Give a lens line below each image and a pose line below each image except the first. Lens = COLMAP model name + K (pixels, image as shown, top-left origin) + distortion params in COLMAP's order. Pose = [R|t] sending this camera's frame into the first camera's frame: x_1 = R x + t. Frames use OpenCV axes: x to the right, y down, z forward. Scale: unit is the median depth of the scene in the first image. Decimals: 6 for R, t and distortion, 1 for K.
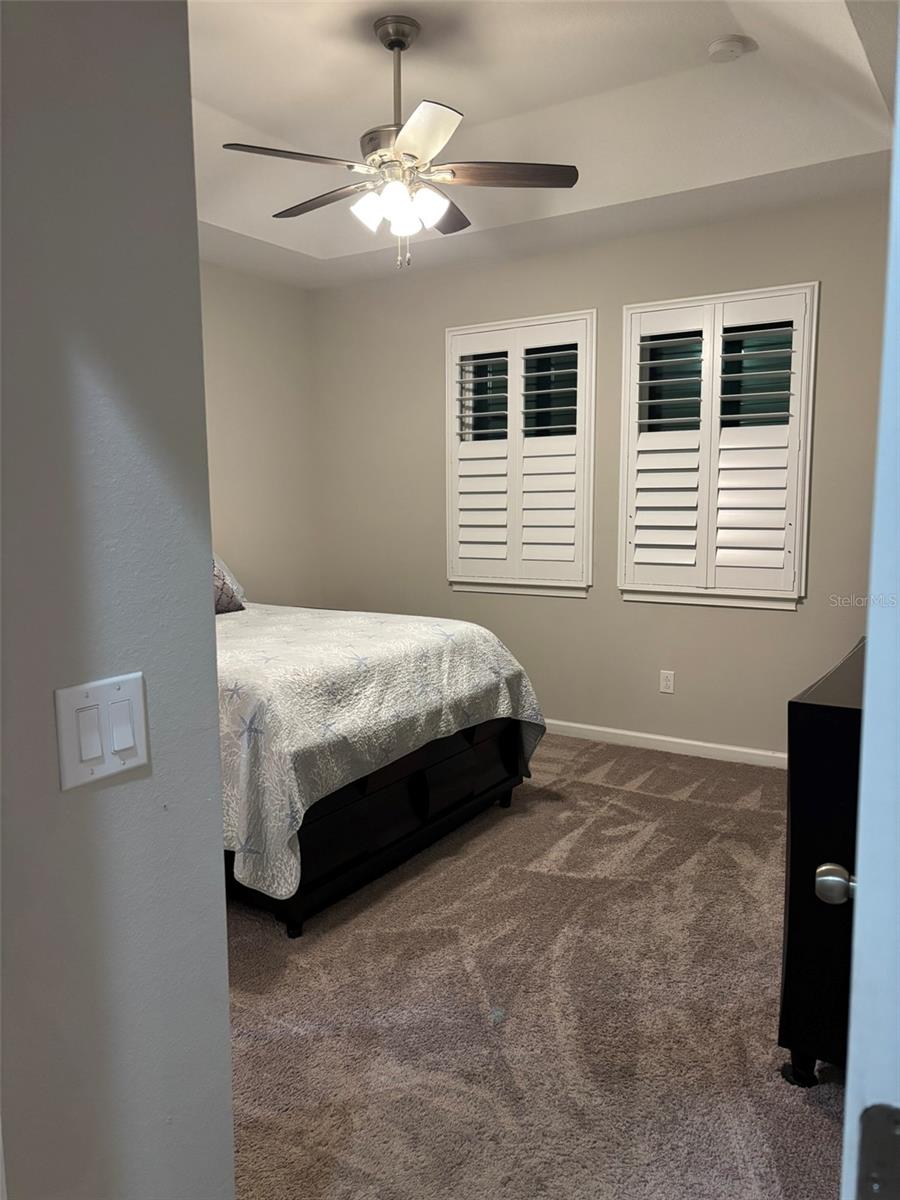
lens RADIAL K [[896.0, 0, 449.9], [0, 896.0, 605.4], [0, 0, 1]] dist [0.046086, -0.044477]
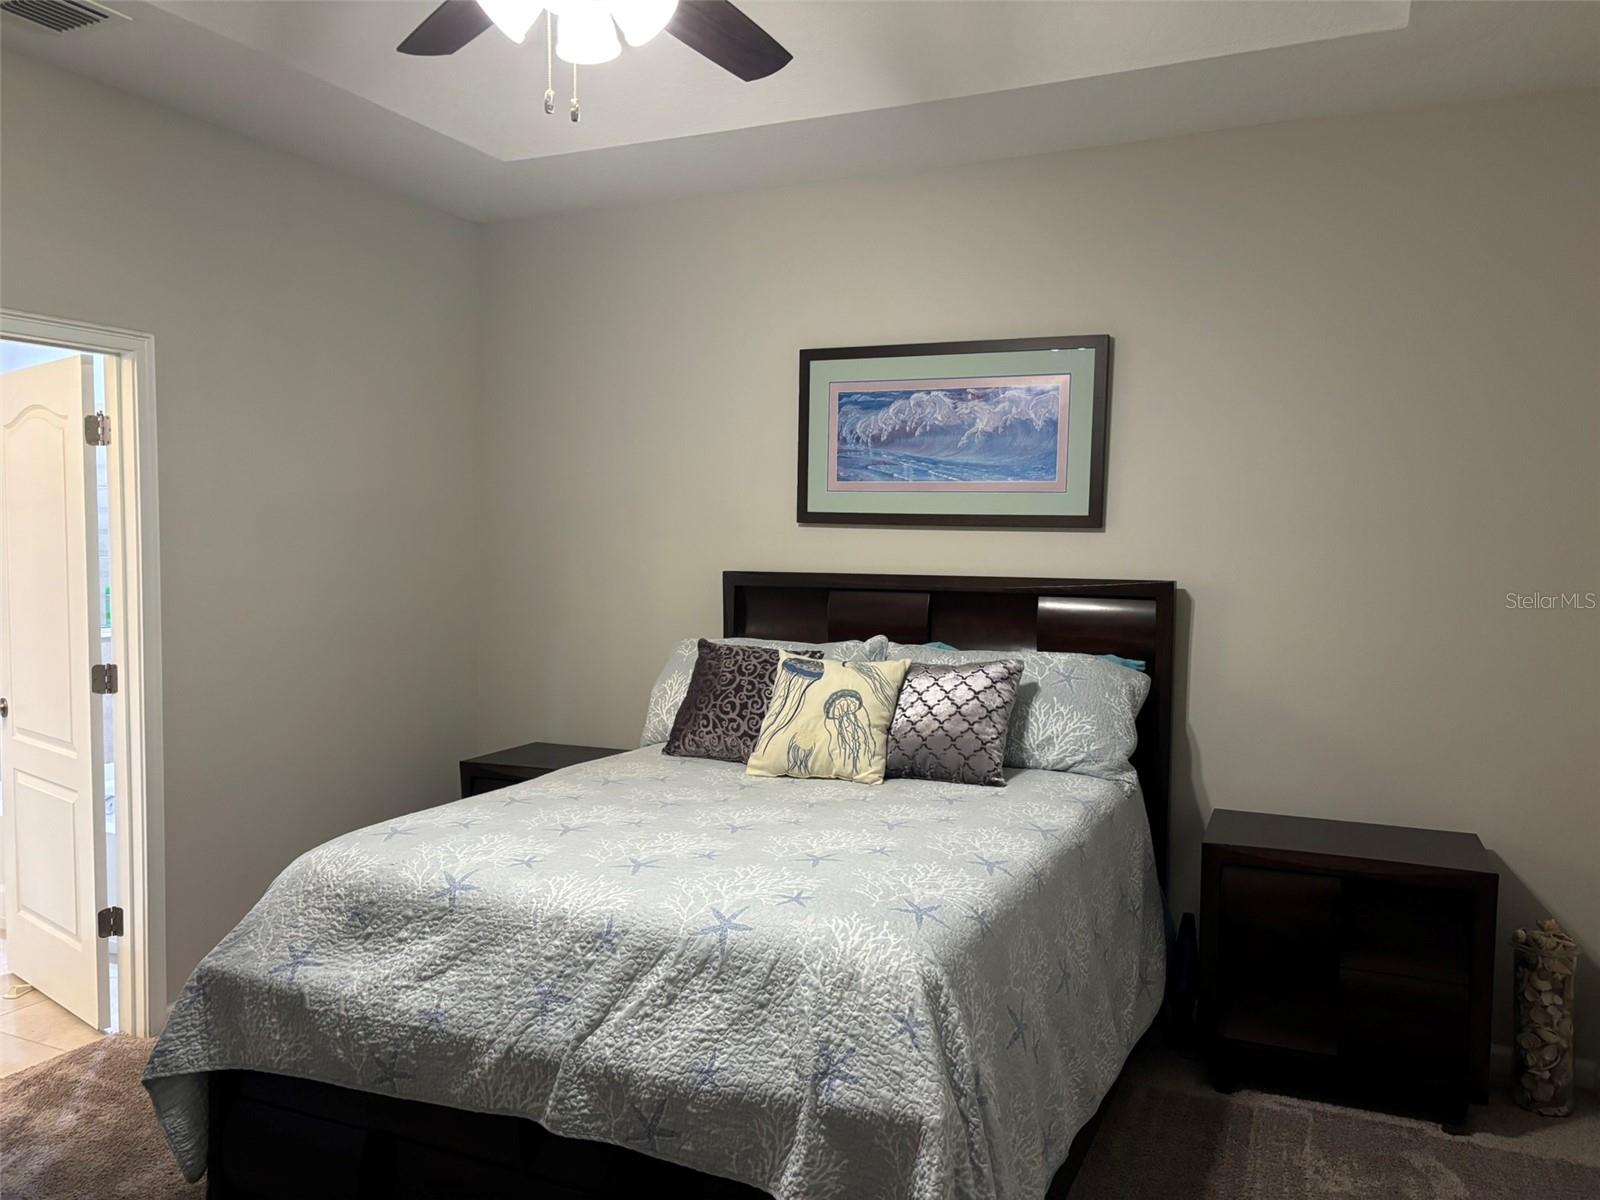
lens RADIAL K [[1194.7, 0, 839.2], [0, 1194.7, 612.9], [0, 0, 1]] dist [0.046086, -0.044477]
pose [[0.143785, 0.067093, -0.987332, 0.515178], [-0.132801, 0.989983, 0.047933, -0.135155], [0.980658, 0.124227, 0.151255, 0.896223]]
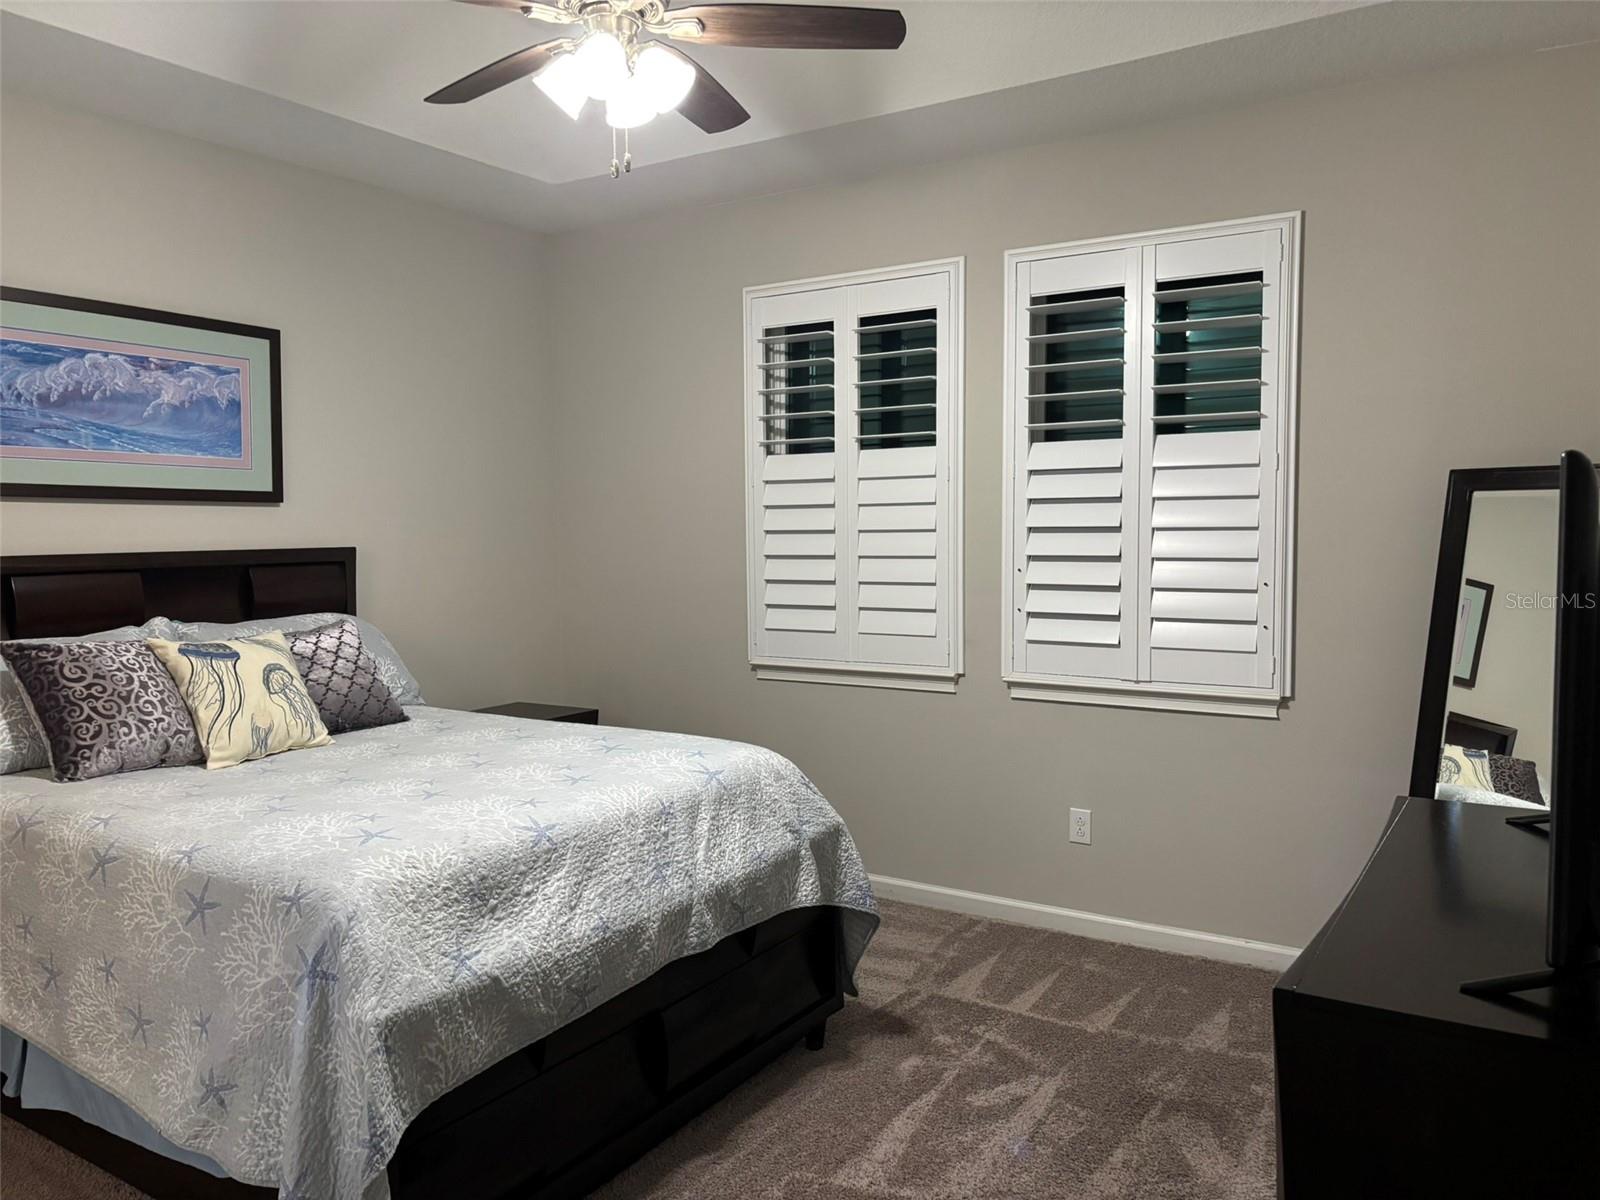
lens RADIAL K [[1194.7, 0, 816.9], [0, 1194.7, 606.5], [0, 0, 1]] dist [0.046086, -0.044477]
pose [[0.999990, -0.002585, 0.003655, 0.063578], [0.002764, 0.998743, -0.050041, -0.037223], [-0.003521, 0.050051, 0.998740, 0.171169]]
